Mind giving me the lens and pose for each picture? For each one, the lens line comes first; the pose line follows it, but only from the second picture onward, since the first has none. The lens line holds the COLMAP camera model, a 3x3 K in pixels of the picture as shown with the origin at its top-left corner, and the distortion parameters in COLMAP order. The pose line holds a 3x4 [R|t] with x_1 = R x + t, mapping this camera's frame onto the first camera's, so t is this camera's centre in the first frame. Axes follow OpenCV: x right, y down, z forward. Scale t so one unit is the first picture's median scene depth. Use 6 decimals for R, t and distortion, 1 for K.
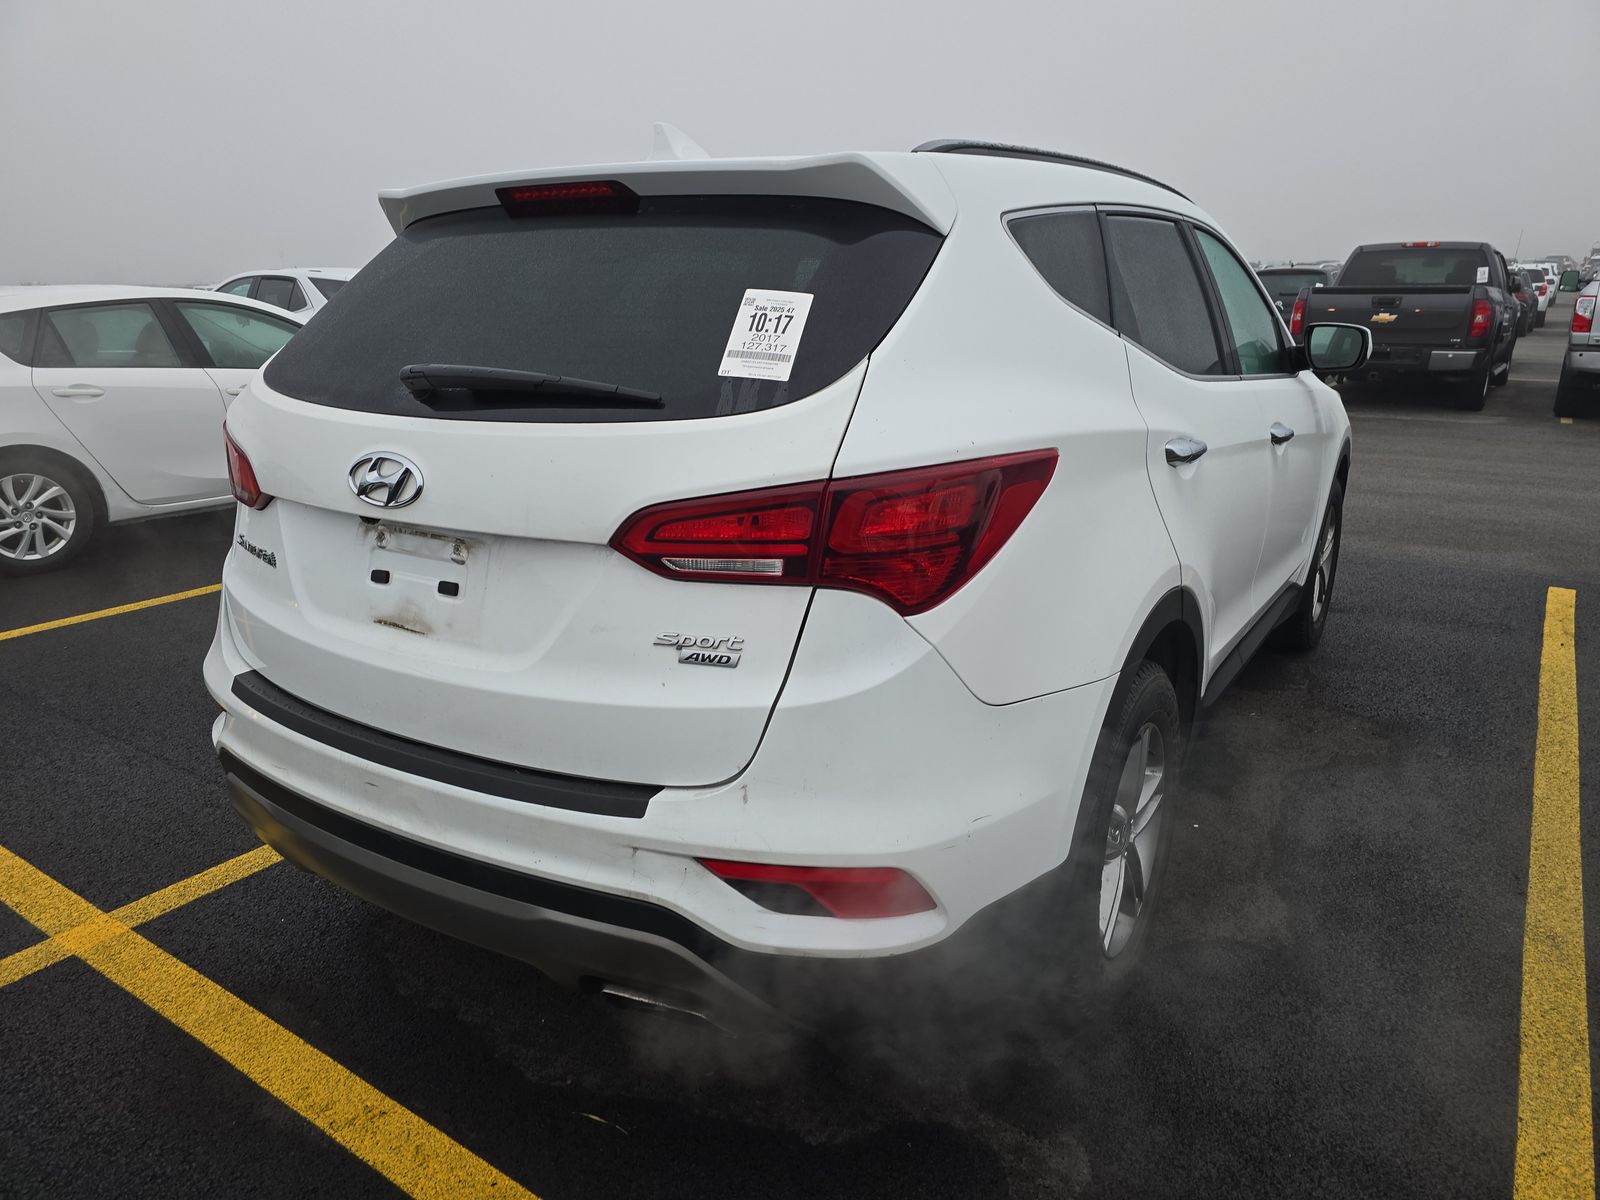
lens RADIAL K [[1056.6, 0, 800.0], [0, 1056.6, 600.0], [0, 0, 1]] dist [0.114897, -0.135648]
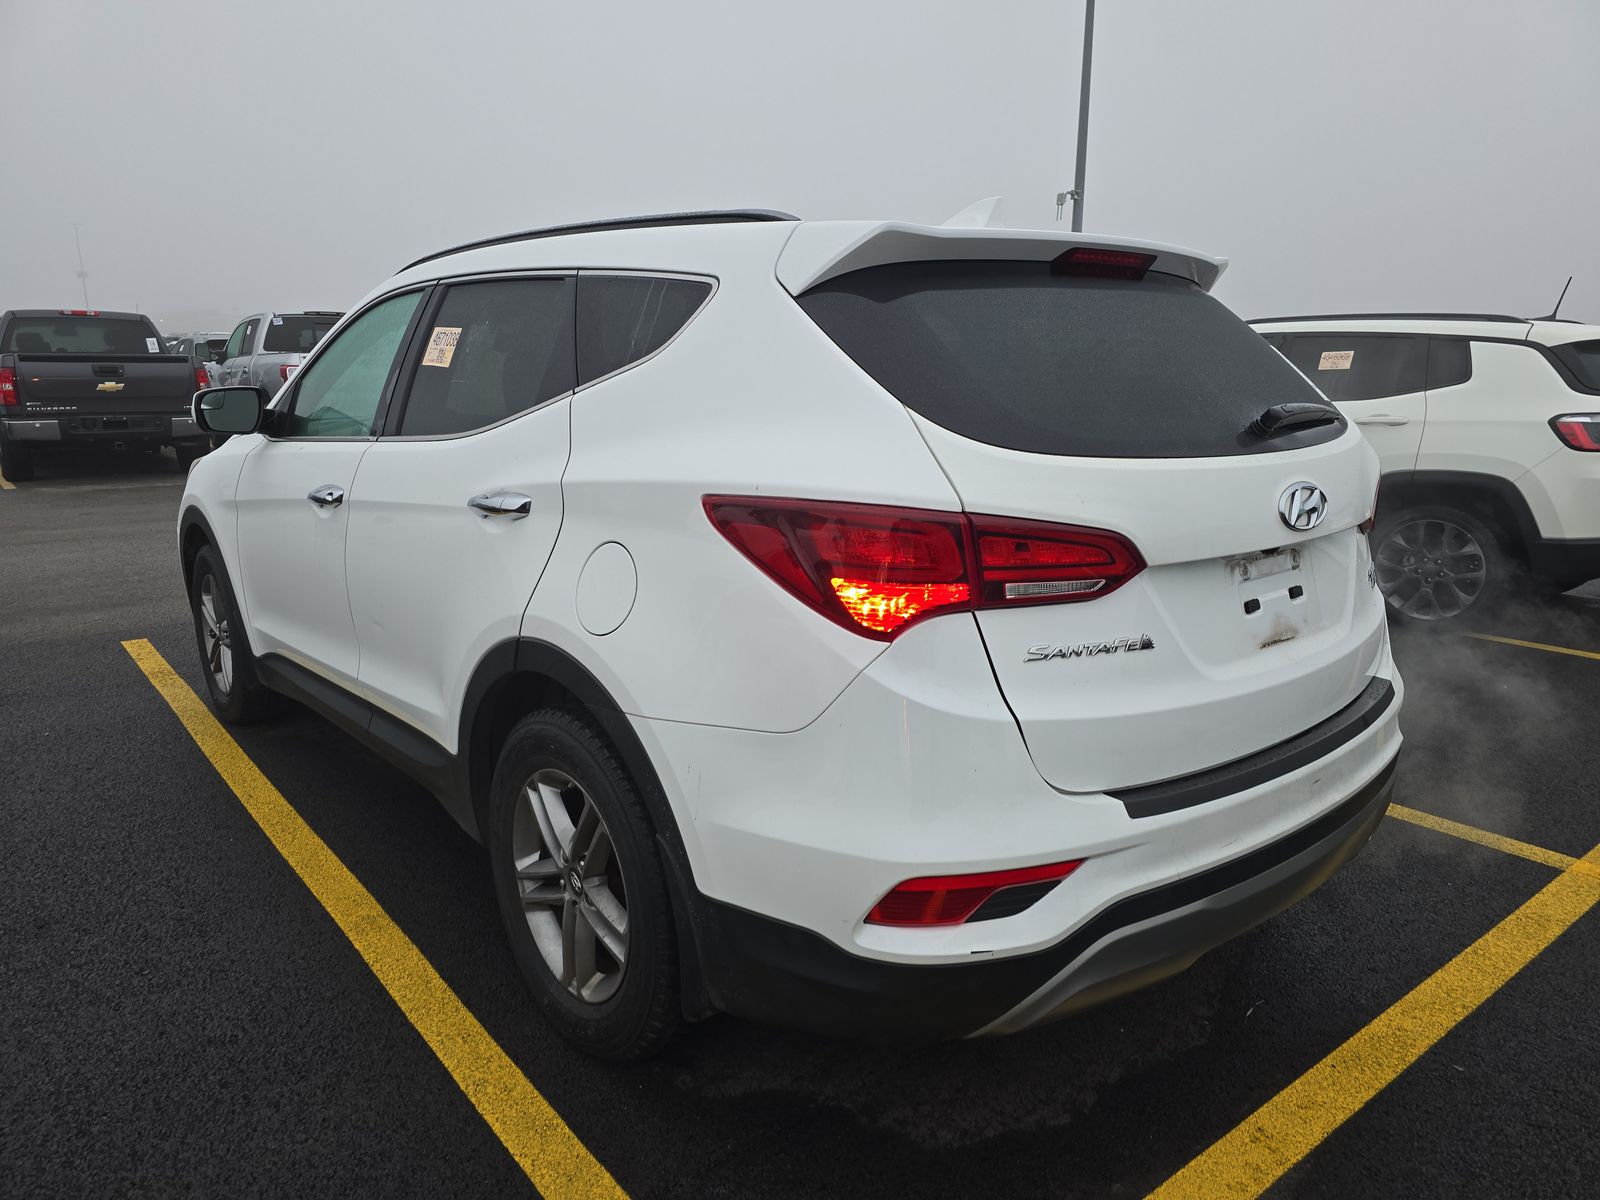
lens RADIAL K [[1069.8, 0, 797.0], [0, 1069.8, 587.3], [0, 0, 1]] dist [0.010966, 0.002123]
pose [[0.300190, -0.191557, 0.934447, -1.613467], [0.258277, 0.959358, 0.113693, -0.295122], [-0.918248, 0.207216, 0.337464, 1.115809]]
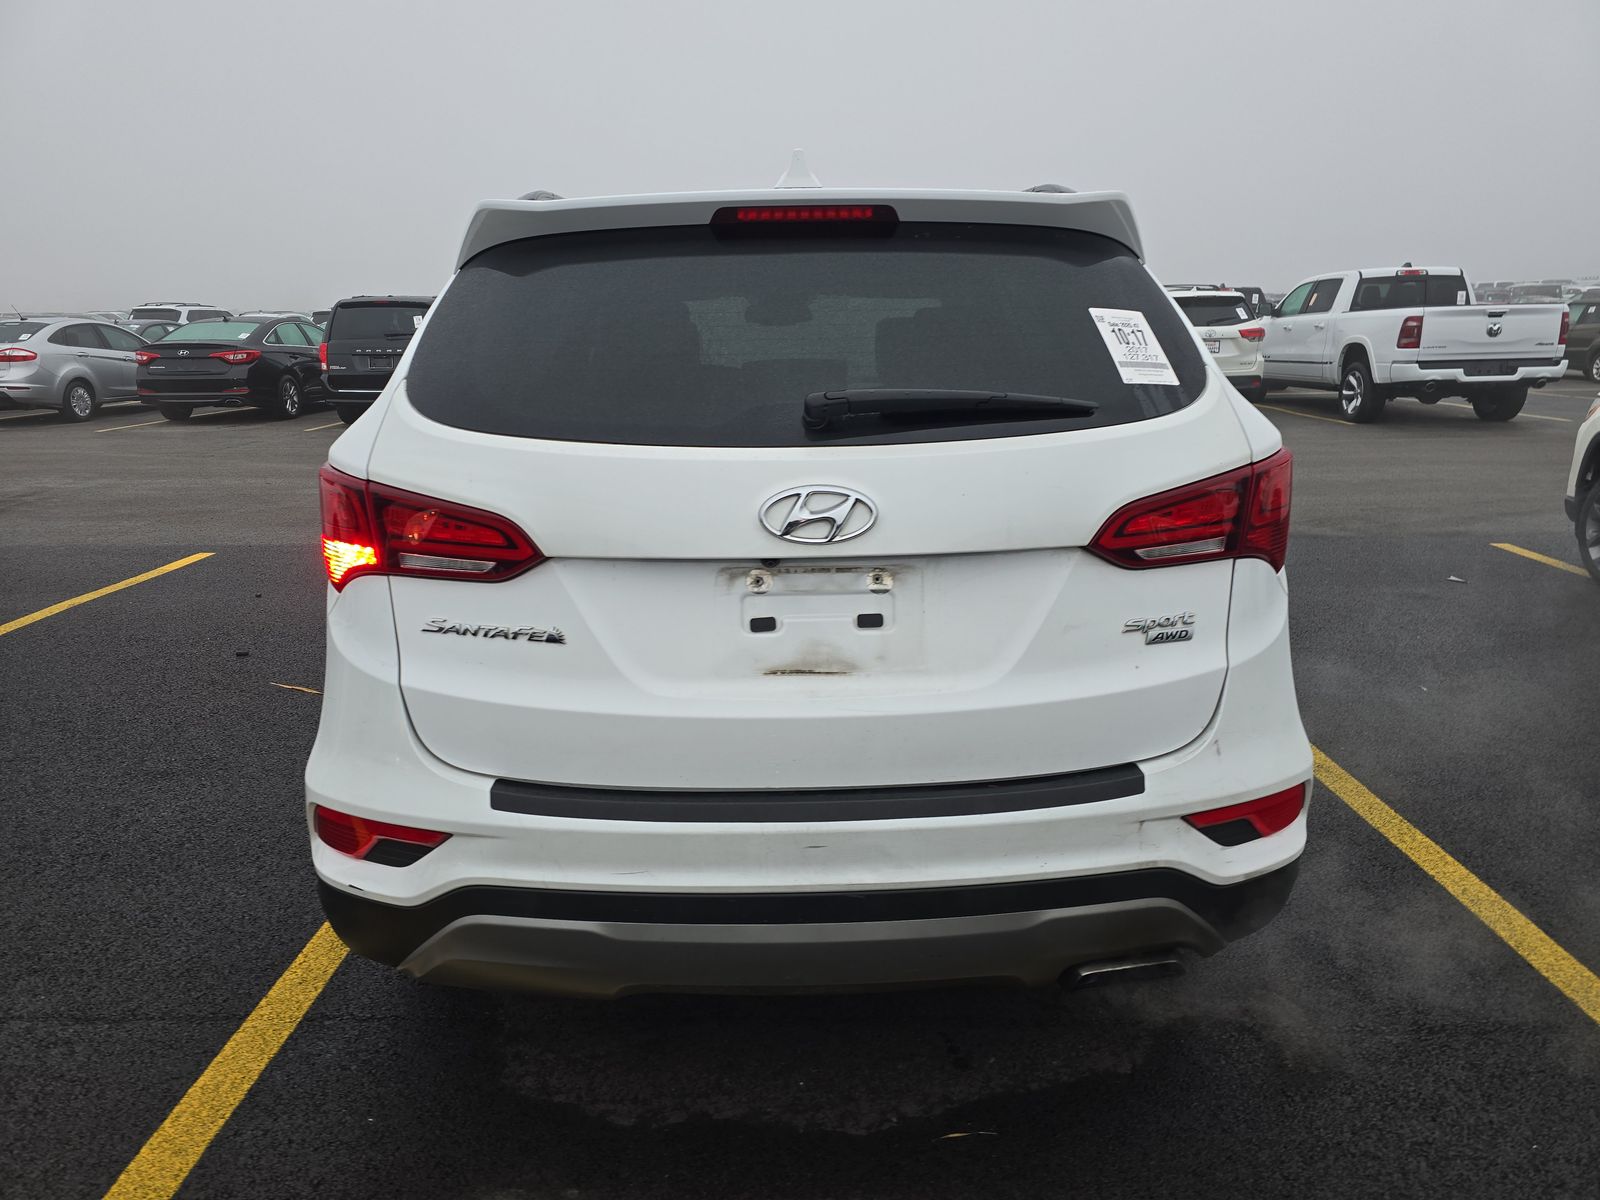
lens RADIAL K [[1056.6, 0, 800.0], [0, 1056.6, 600.0], [0, 0, 1]] dist [0.114897, -0.135648]
pose [[0.829674, -0.143471, 0.539497, -0.901864], [0.159821, 0.987005, 0.016694, -0.055774], [-0.534881, 0.072372, 0.841822, 0.233438]]
